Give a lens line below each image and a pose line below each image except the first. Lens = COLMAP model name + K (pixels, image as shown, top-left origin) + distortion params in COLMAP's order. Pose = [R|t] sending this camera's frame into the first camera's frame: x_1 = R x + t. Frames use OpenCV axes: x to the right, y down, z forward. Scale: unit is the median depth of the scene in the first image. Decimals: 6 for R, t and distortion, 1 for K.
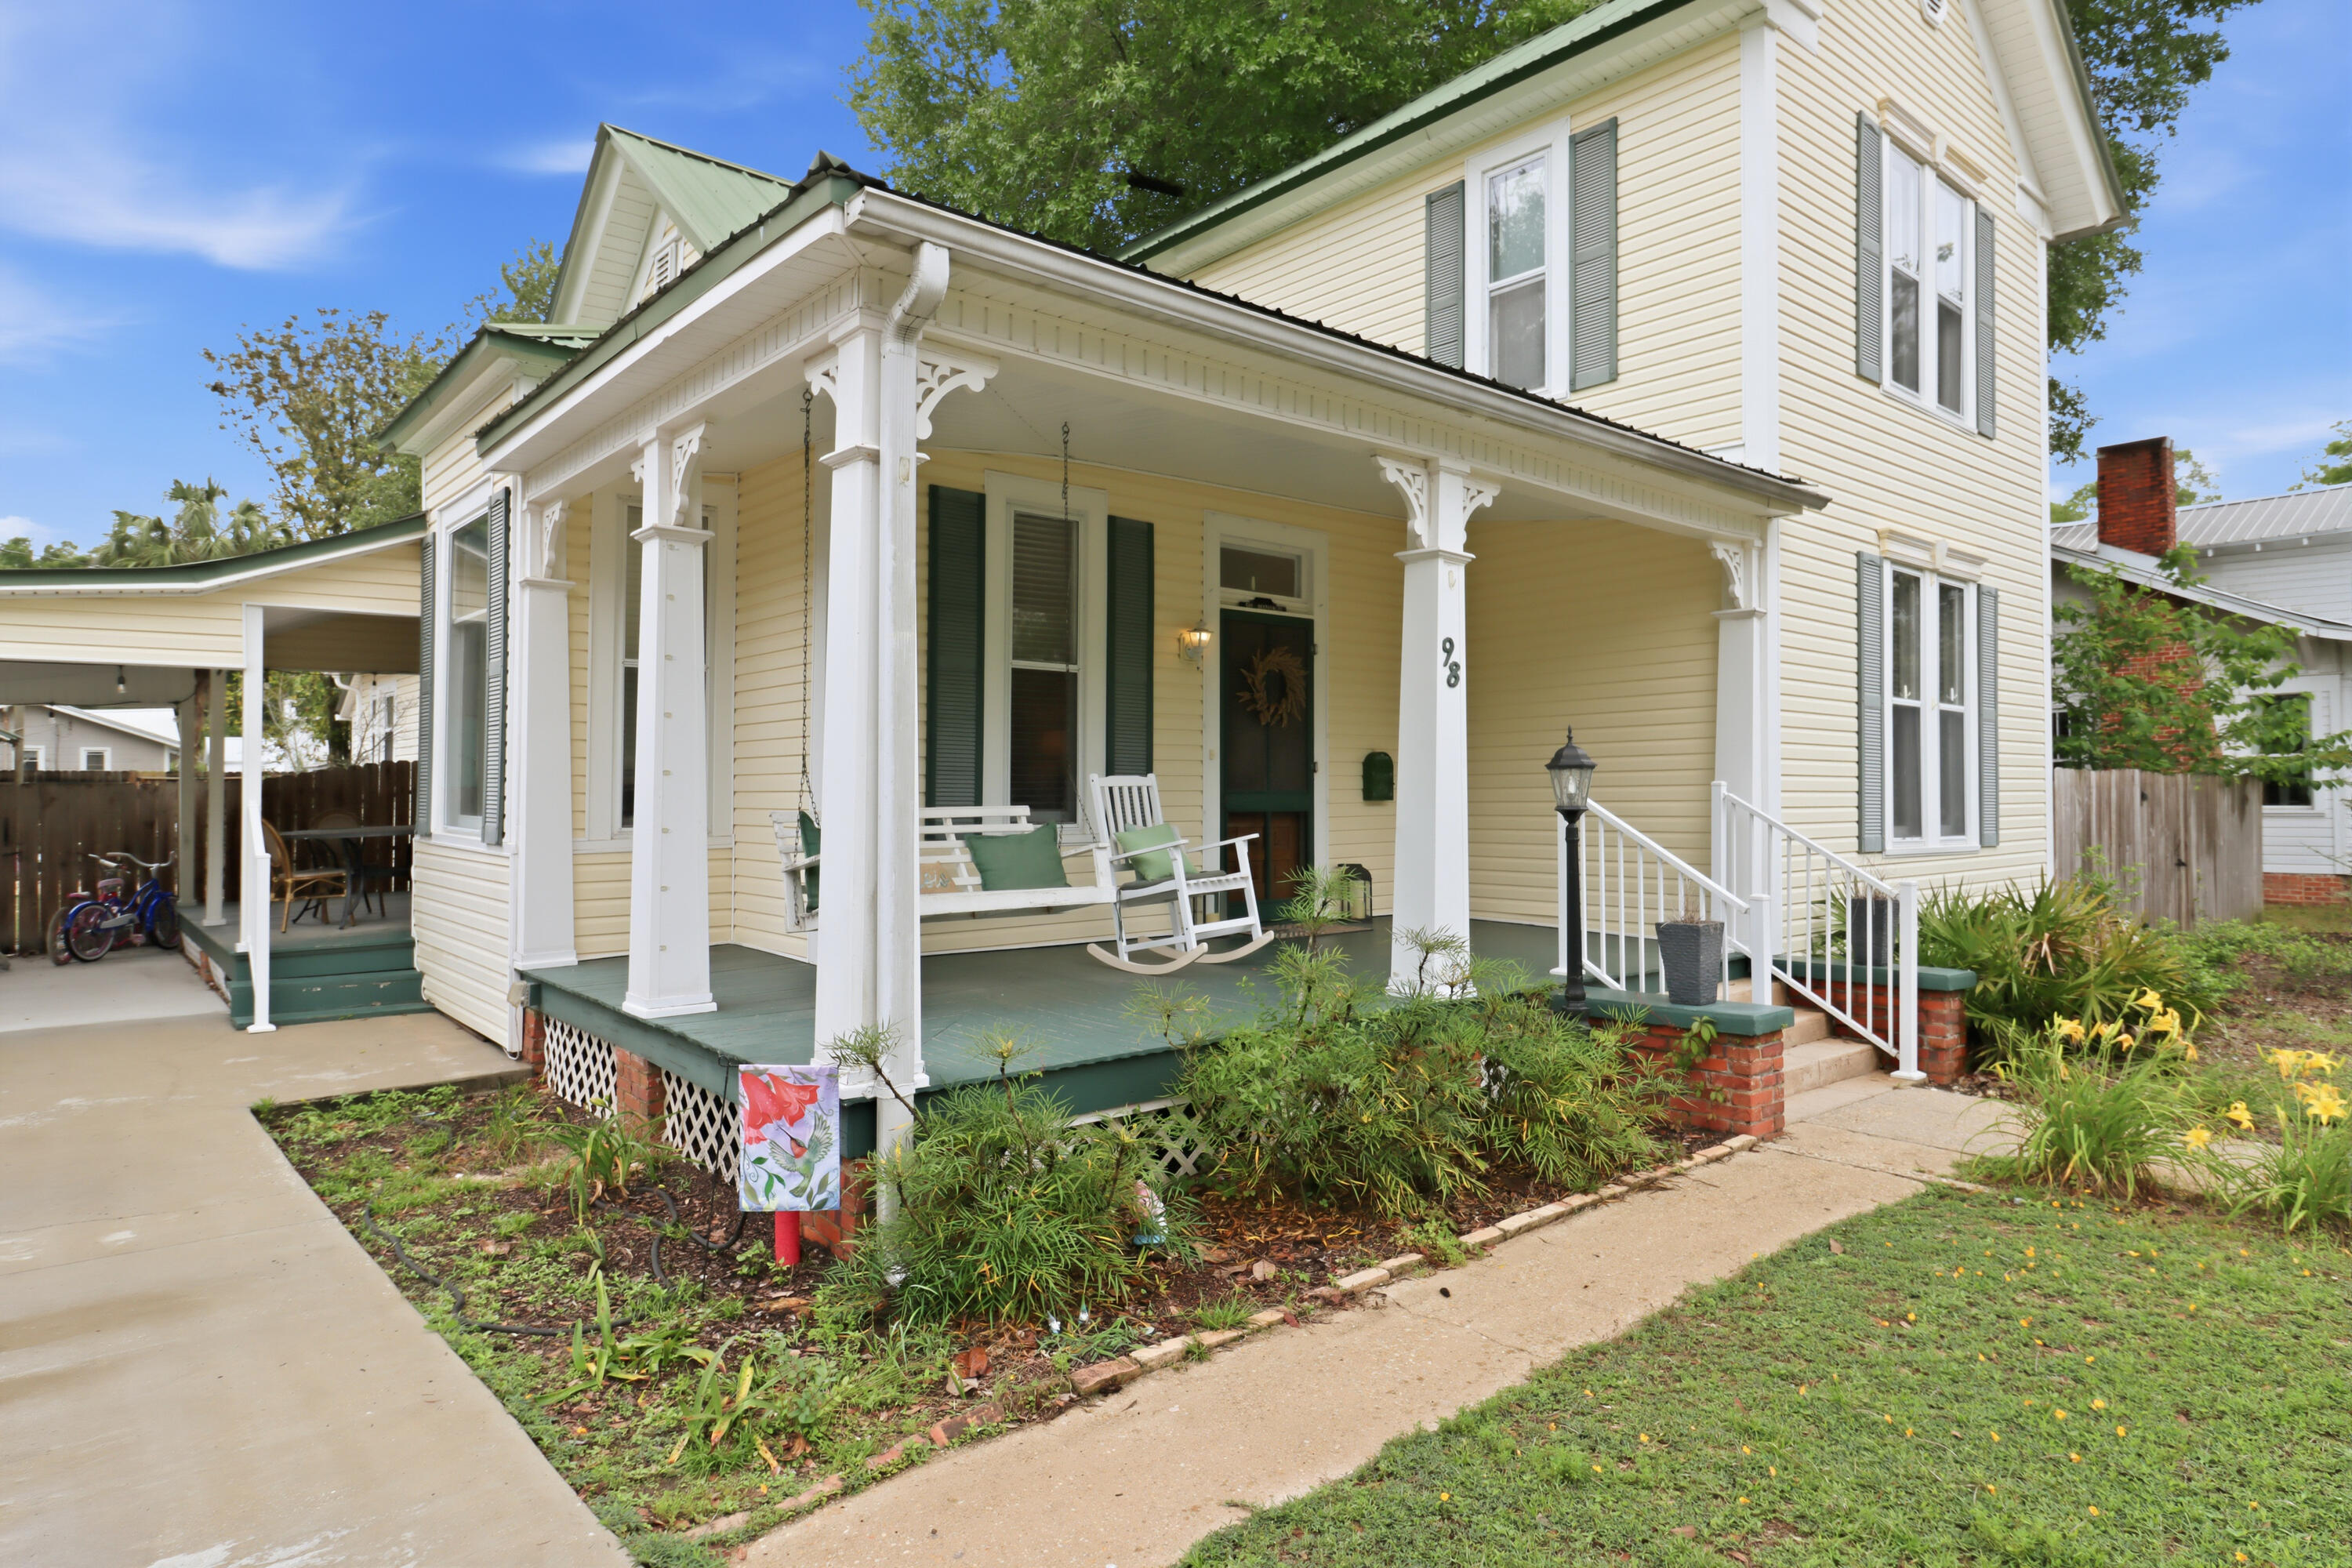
lens RADIAL K [[1353.3, 0, 1176.0], [0, 1353.3, 784.0], [0, 0, 1]] dist [0.002086, 0.000835]
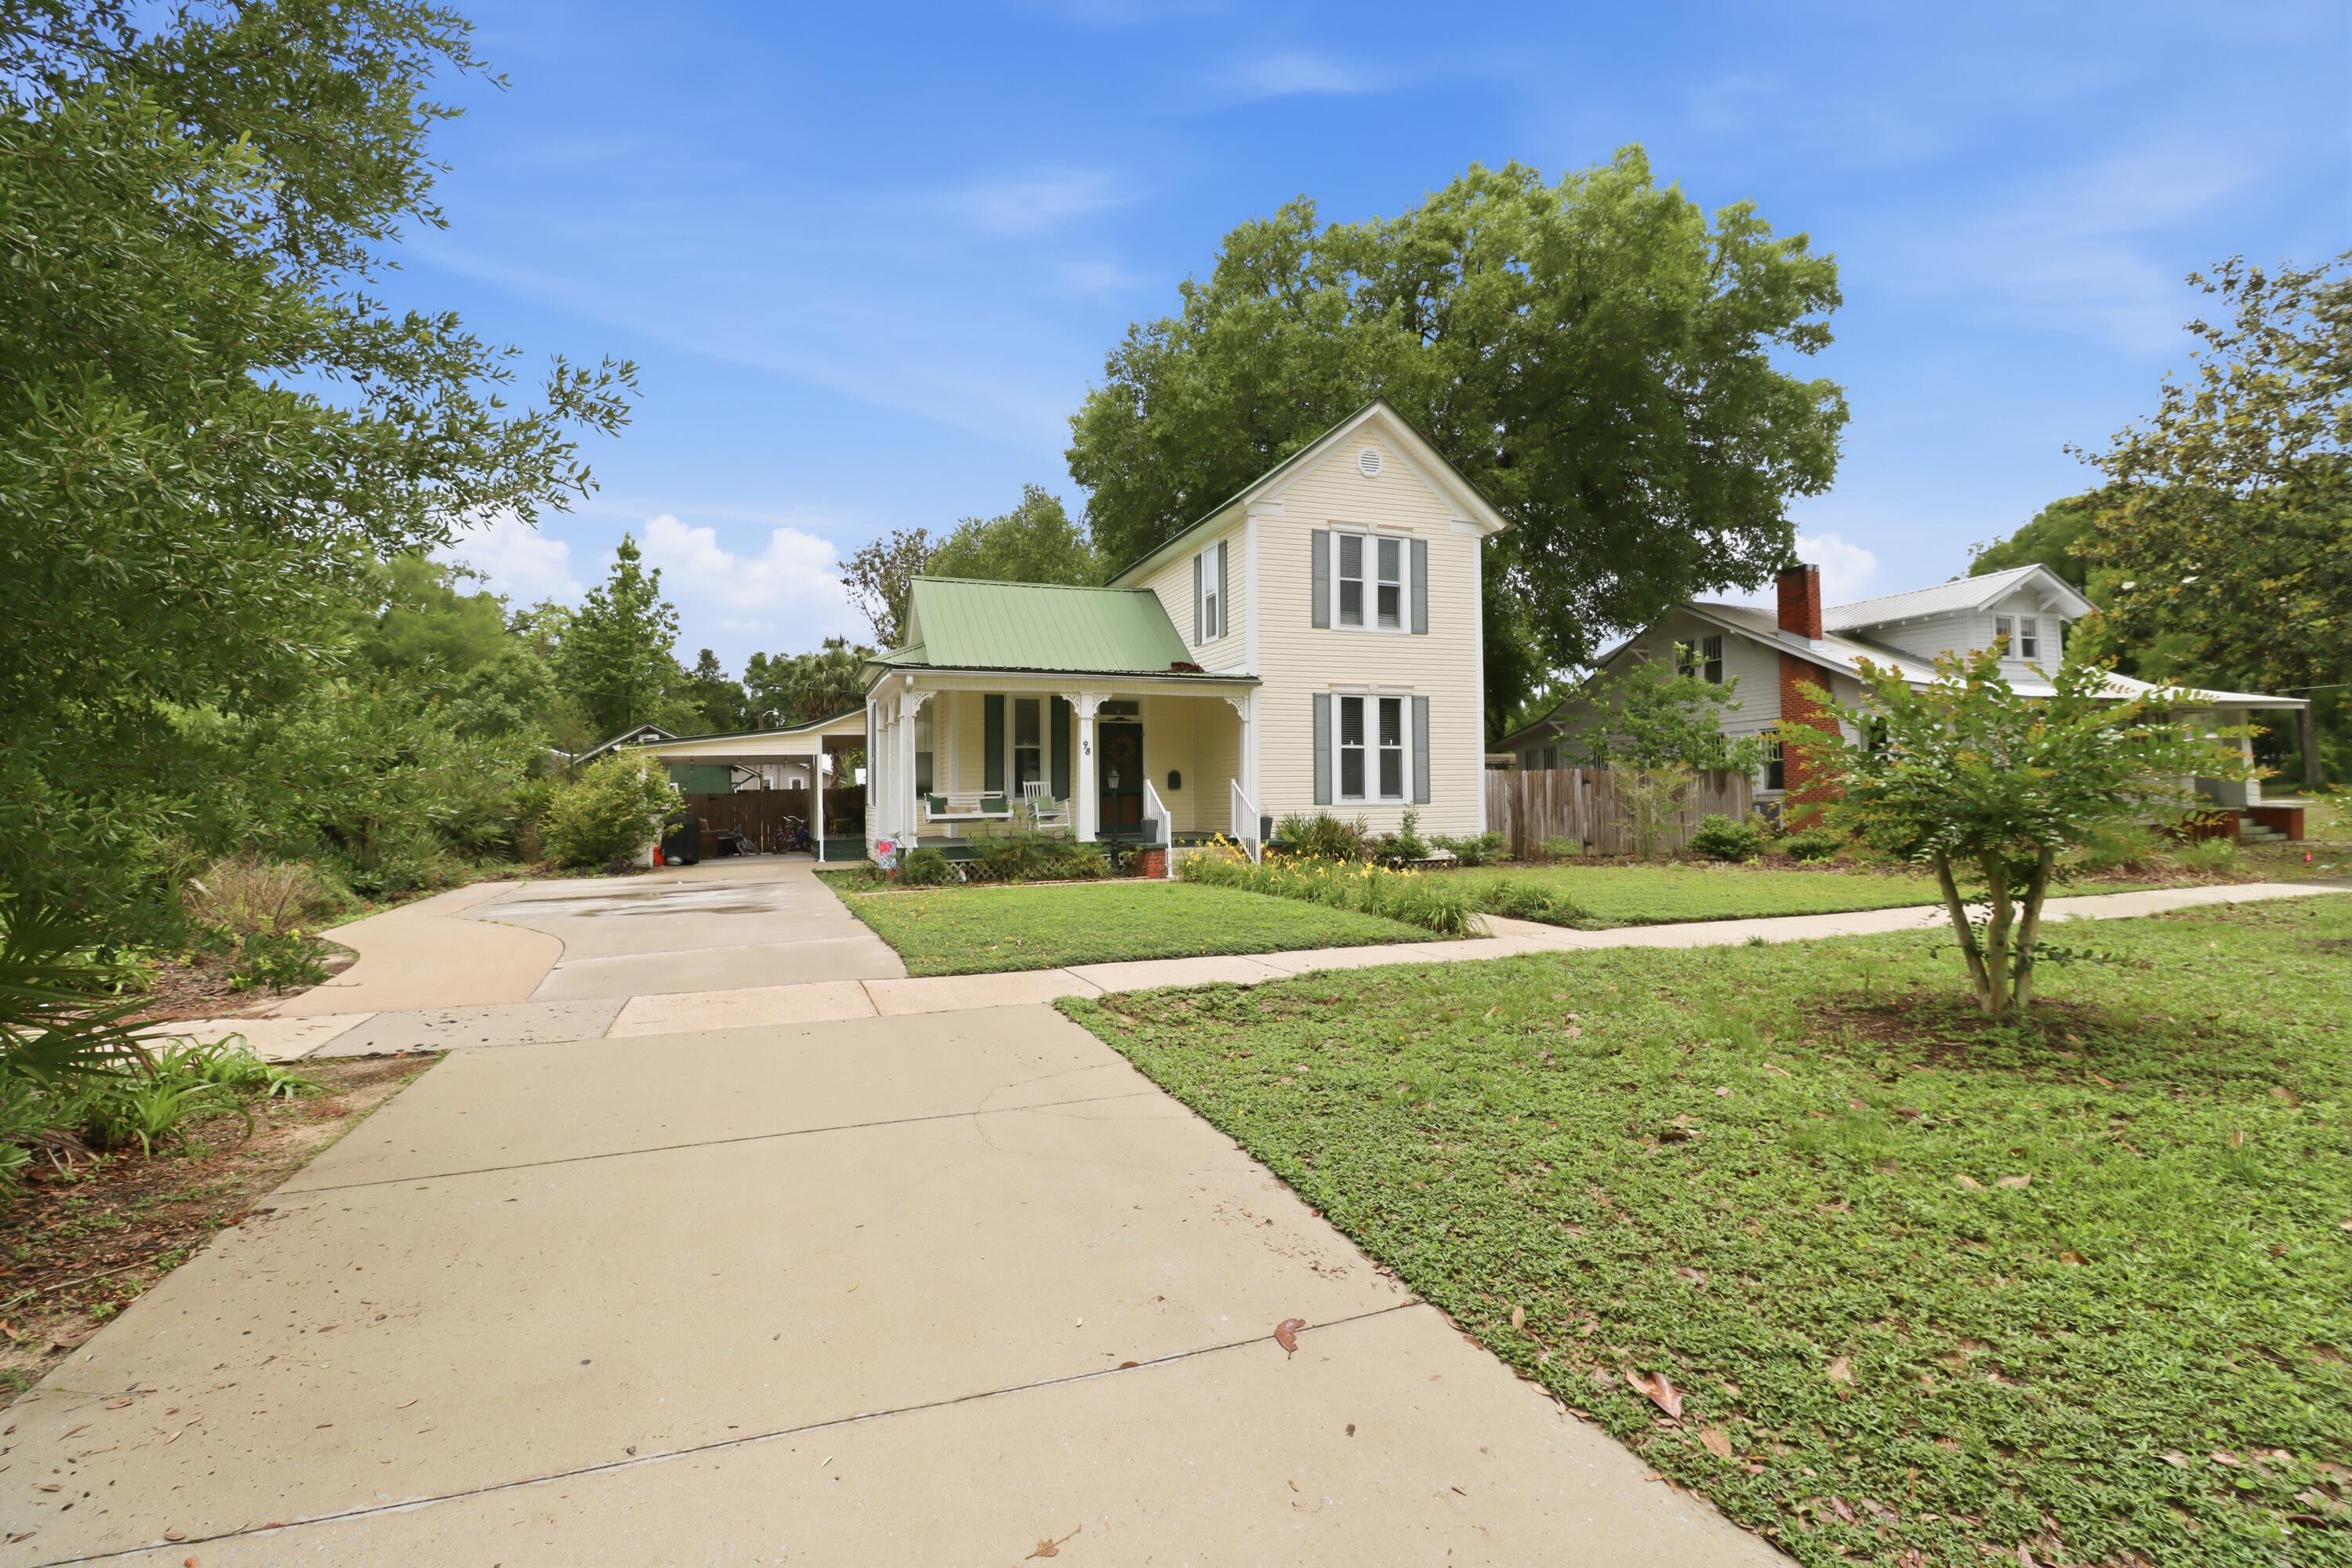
lens RADIAL K [[1093.5, 0, 1176.0], [0, 1093.5, 784.0], [0, 0, 1]] dist [0.000089, 0.000016]
pose [[0.940653, -0.019271, -0.338822, 0.941490], [0.017936, 0.999814, -0.007070, 0.019267], [0.338895, 0.000573, 0.940824, -1.098057]]
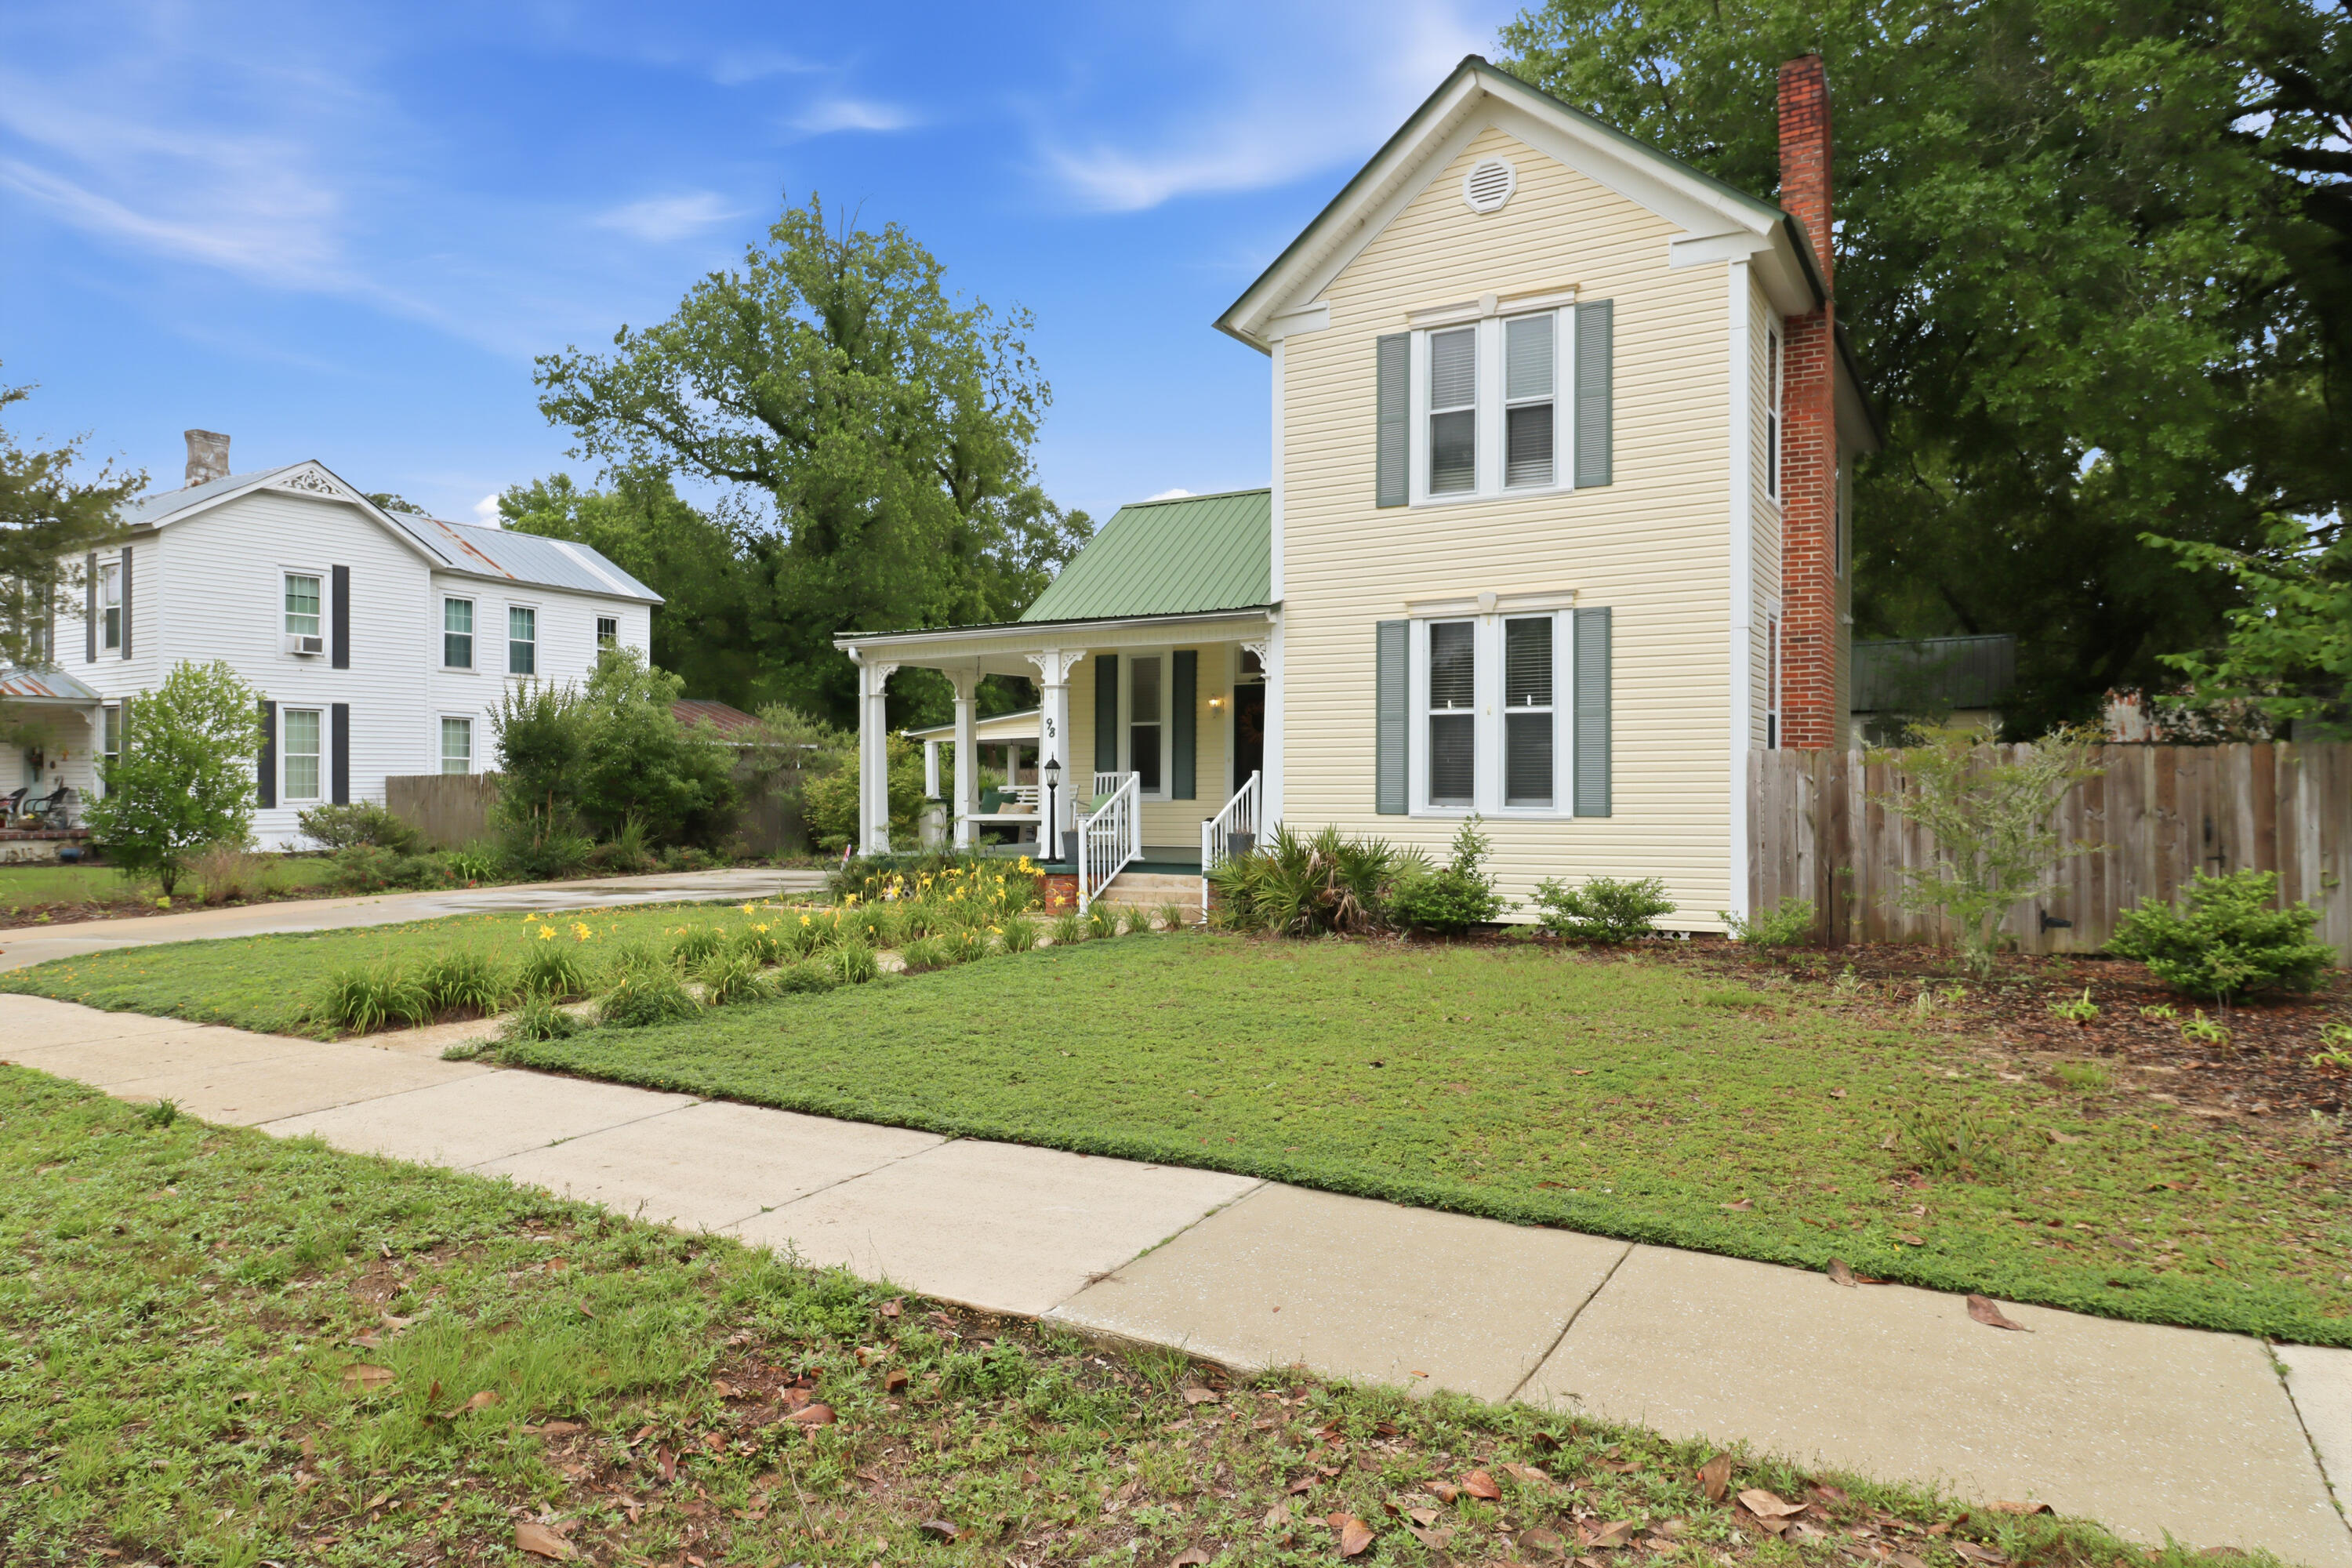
lens RADIAL K [[1426.4, 0, 1176.0], [0, 1426.4, 784.0], [0, 0, 1]] dist [-0.000269, -0.000180]
pose [[0.327858, -0.003543, -0.944720, 1.903680], [0.013169, 0.999913, 0.000821, 0.011156], [0.944635, -0.012710, 0.327876, 0.227644]]
